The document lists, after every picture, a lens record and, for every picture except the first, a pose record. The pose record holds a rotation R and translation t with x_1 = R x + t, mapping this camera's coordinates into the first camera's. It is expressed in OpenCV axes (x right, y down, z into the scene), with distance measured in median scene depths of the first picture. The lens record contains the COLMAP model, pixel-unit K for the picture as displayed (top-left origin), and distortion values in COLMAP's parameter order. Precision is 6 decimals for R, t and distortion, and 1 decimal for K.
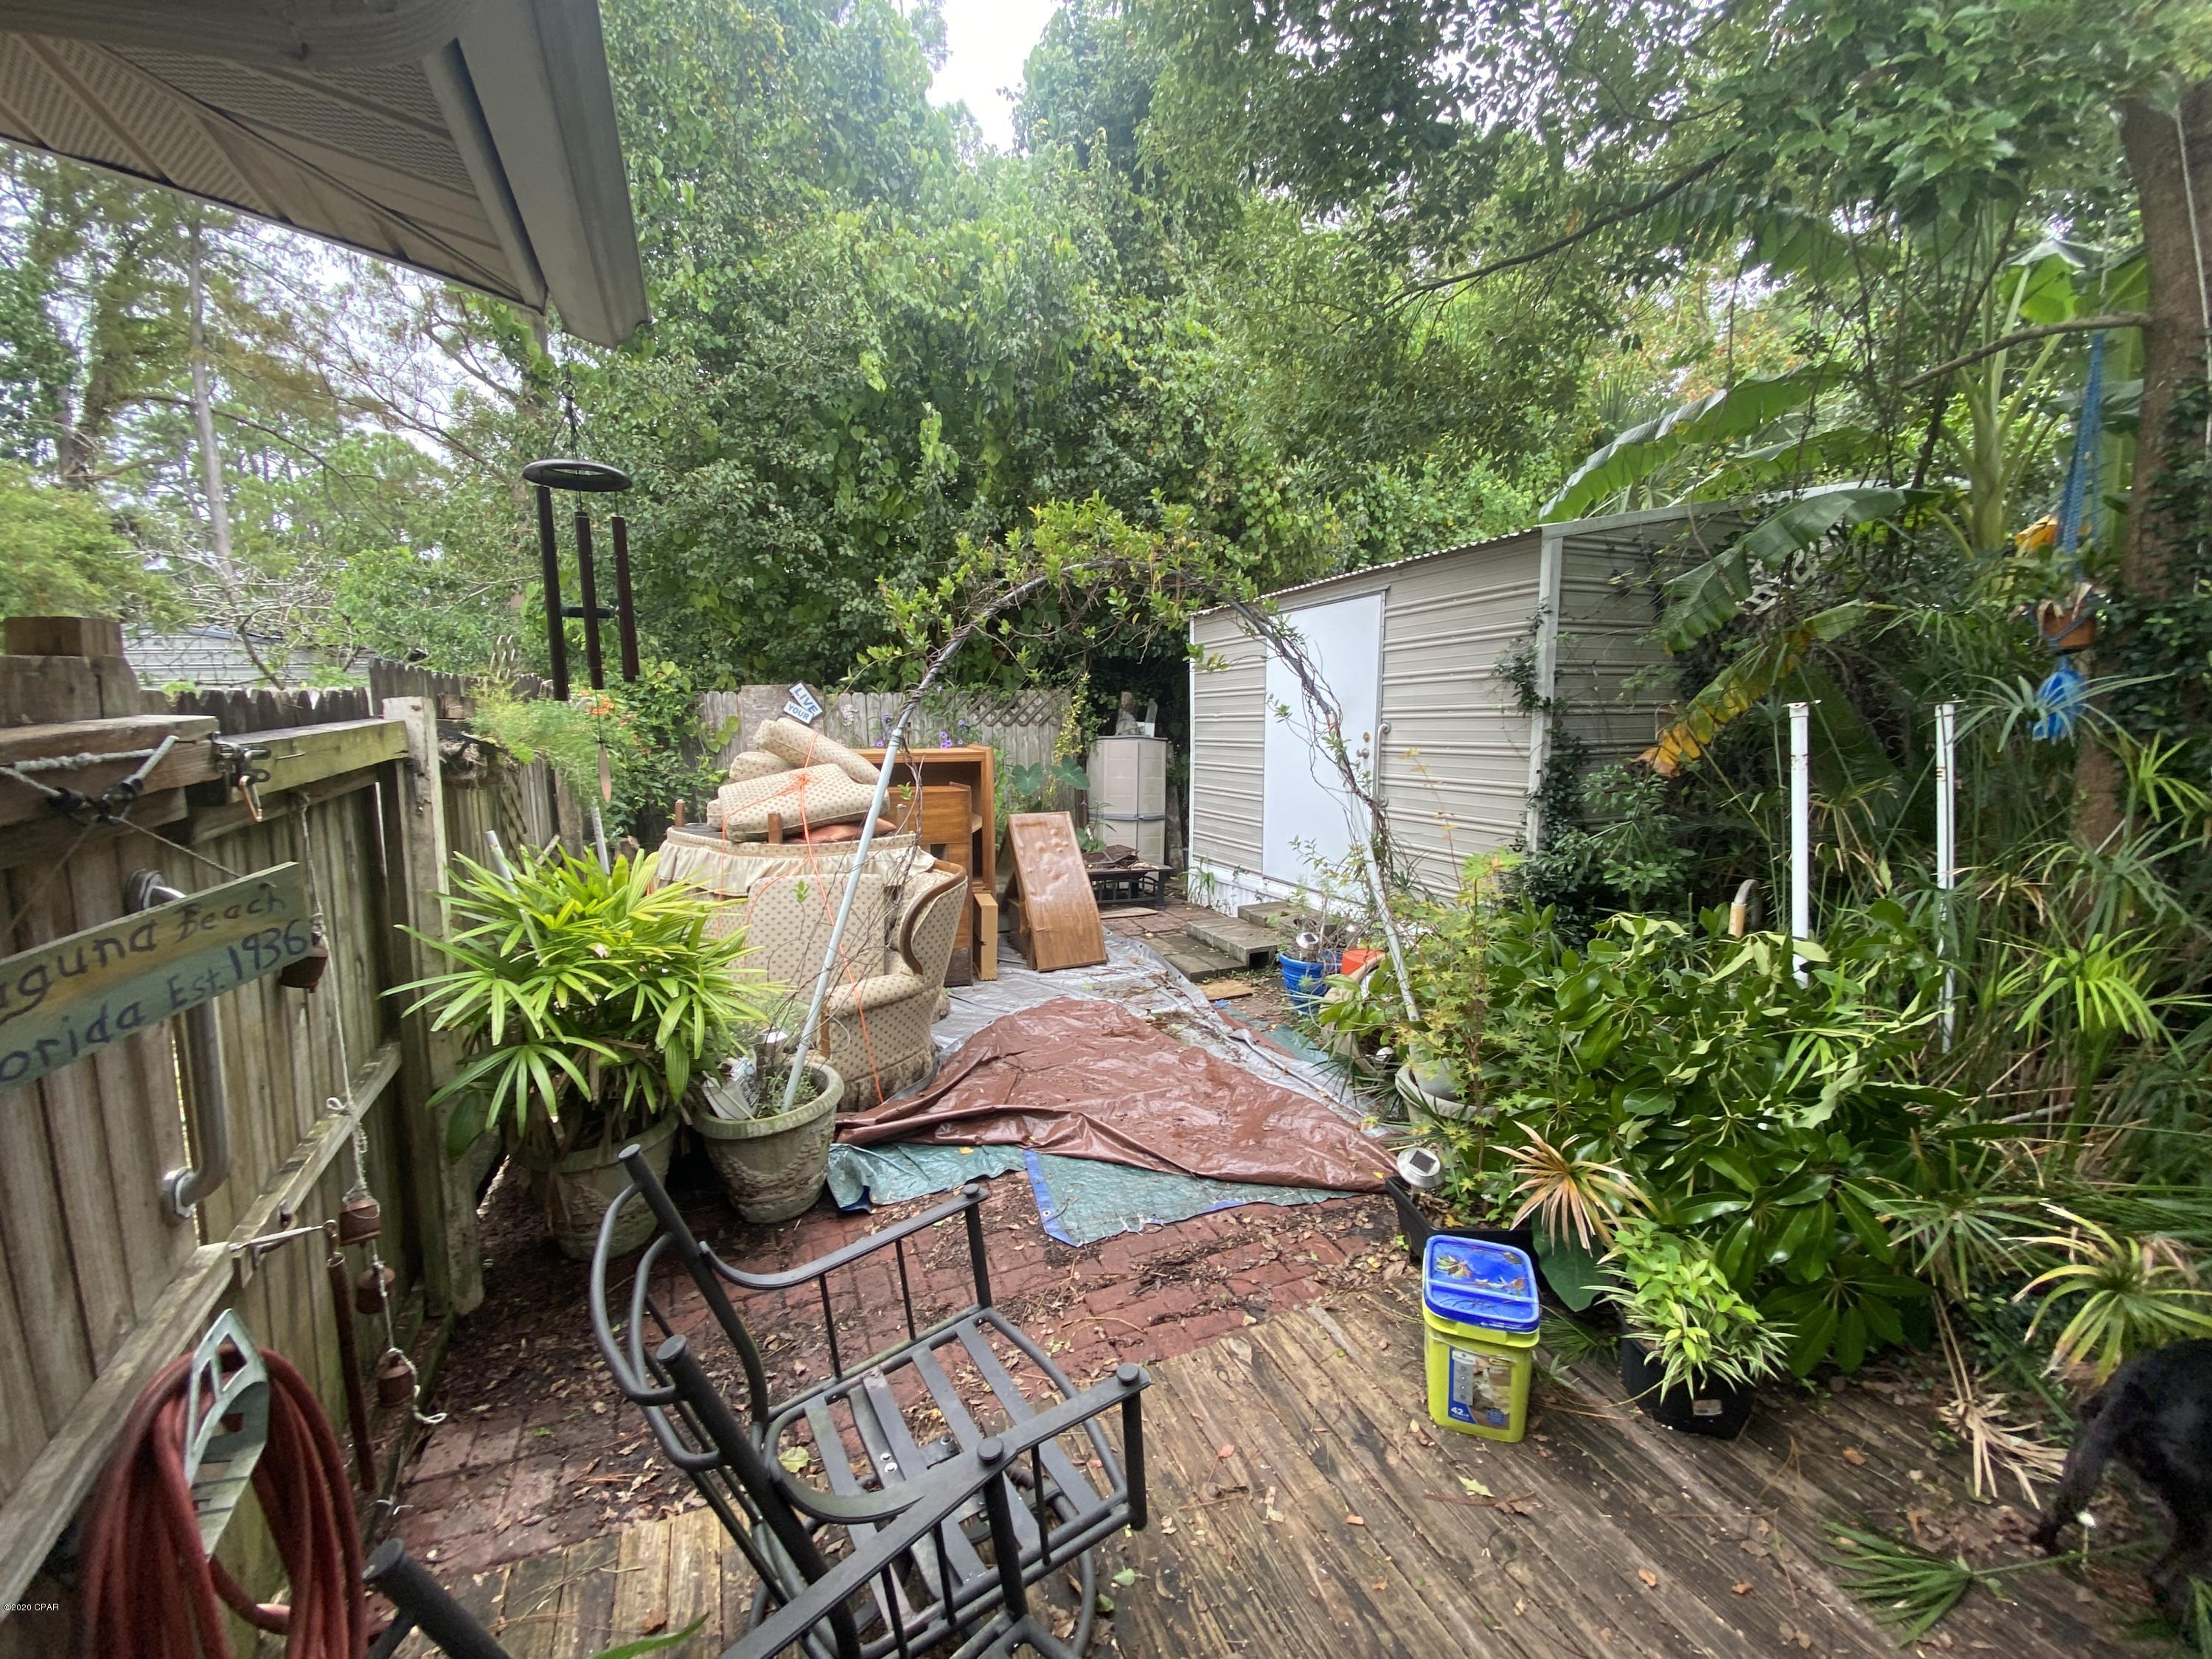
lens RADIAL K [[900.0, 0, 1106.0], [0, 900.0, 829.5], [0, 0, 1]] dist [0.021913, -0.022060]
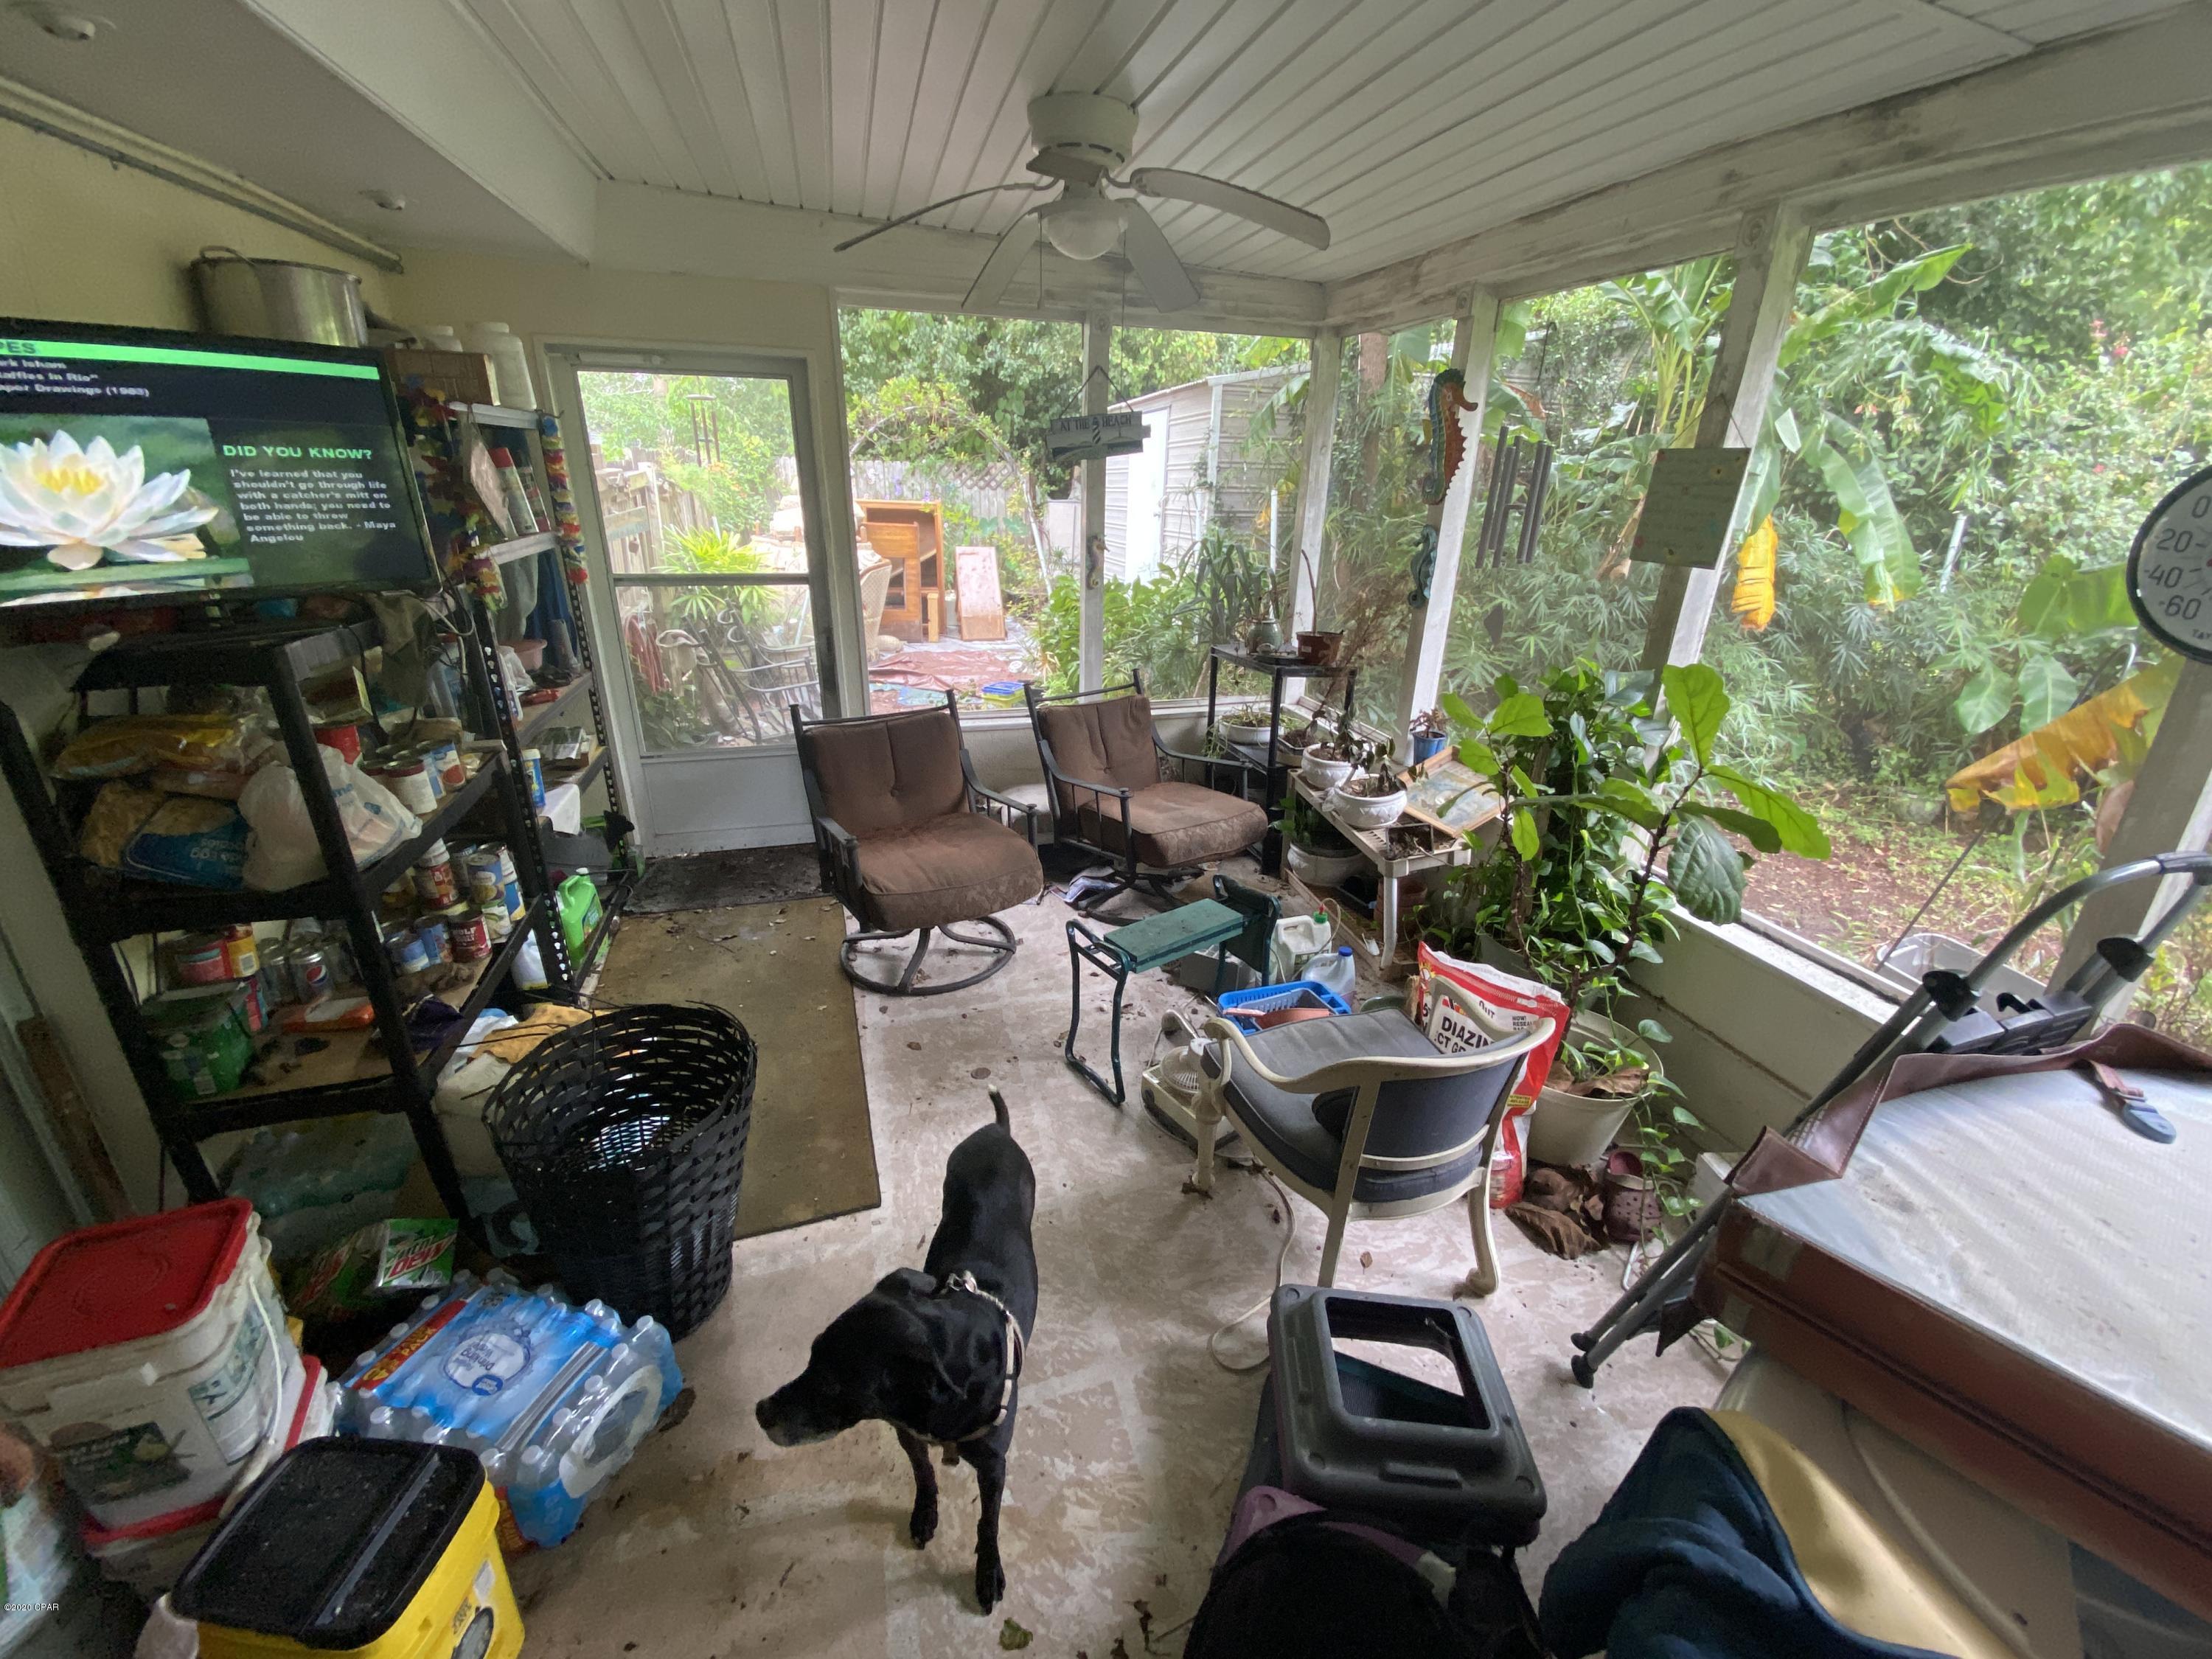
lens RADIAL K [[900.0, 0, 1106.0], [0, 900.0, 829.5], [0, 0, 1]] dist [0.021913, -0.022060]
pose [[0.991757, 0.078581, -0.101205, 0.519720], [-0.052535, 0.969797, 0.238189, 0.110489], [0.116865, -0.230908, 0.965932, -0.932372]]
